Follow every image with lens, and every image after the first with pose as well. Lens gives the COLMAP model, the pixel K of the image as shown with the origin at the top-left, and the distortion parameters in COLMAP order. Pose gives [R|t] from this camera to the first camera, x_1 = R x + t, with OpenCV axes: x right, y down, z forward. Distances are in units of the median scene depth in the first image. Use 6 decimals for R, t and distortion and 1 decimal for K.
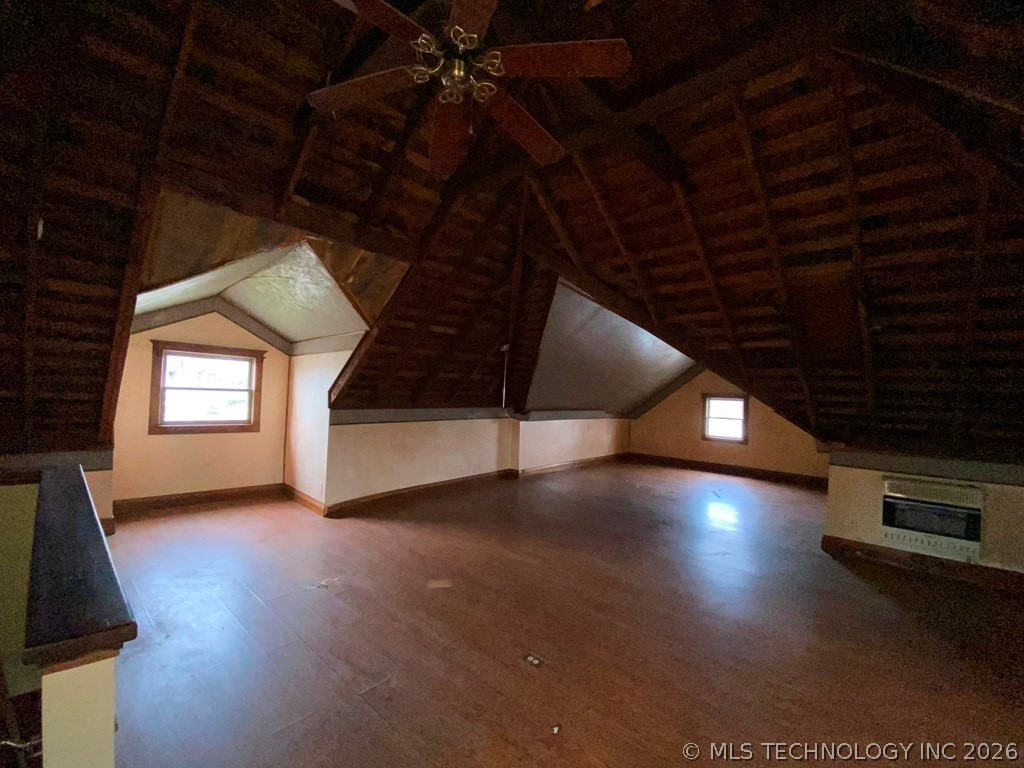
lens RADIAL K [[413.8, 0, 512.0], [0, 413.8, 384.0], [0, 0, 1]] dist [0.000863, -0.016010]
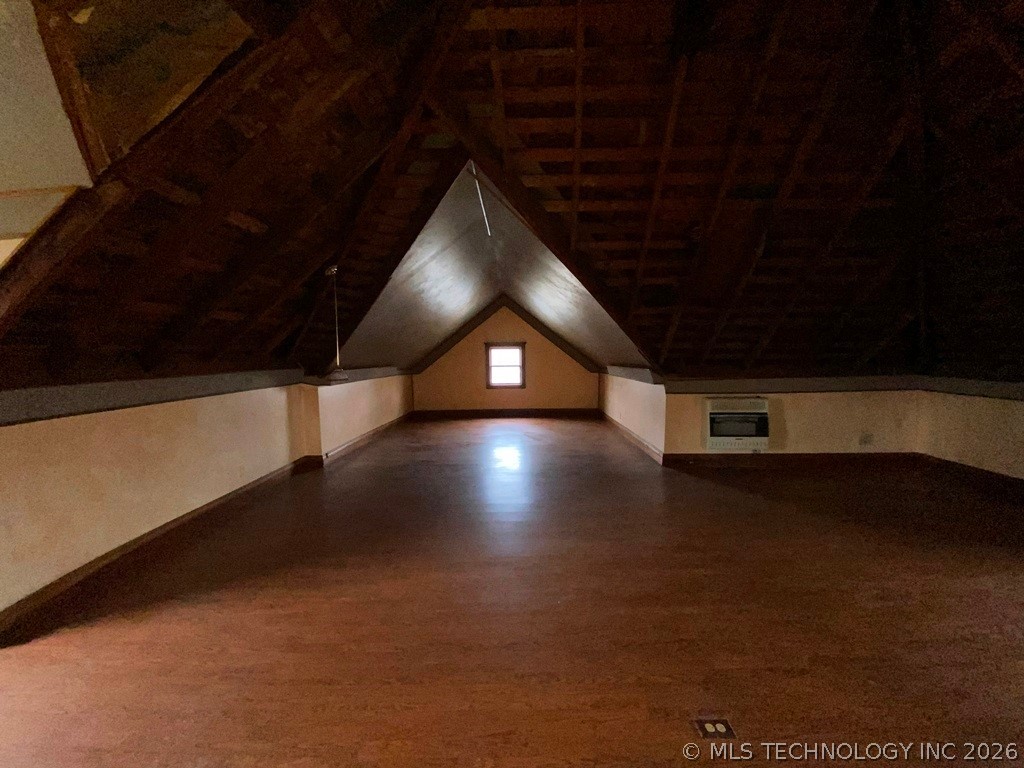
lens RADIAL K [[410.0, 0, 512.0], [0, 410.0, 384.0], [0, 0, 1]] dist [0.021578, -0.018662]
pose [[0.756906, -0.094414, 0.646668, -0.370211], [0.029149, 0.993402, 0.110919, 0.033564], [-0.652873, -0.065106, 0.754664, 0.500528]]
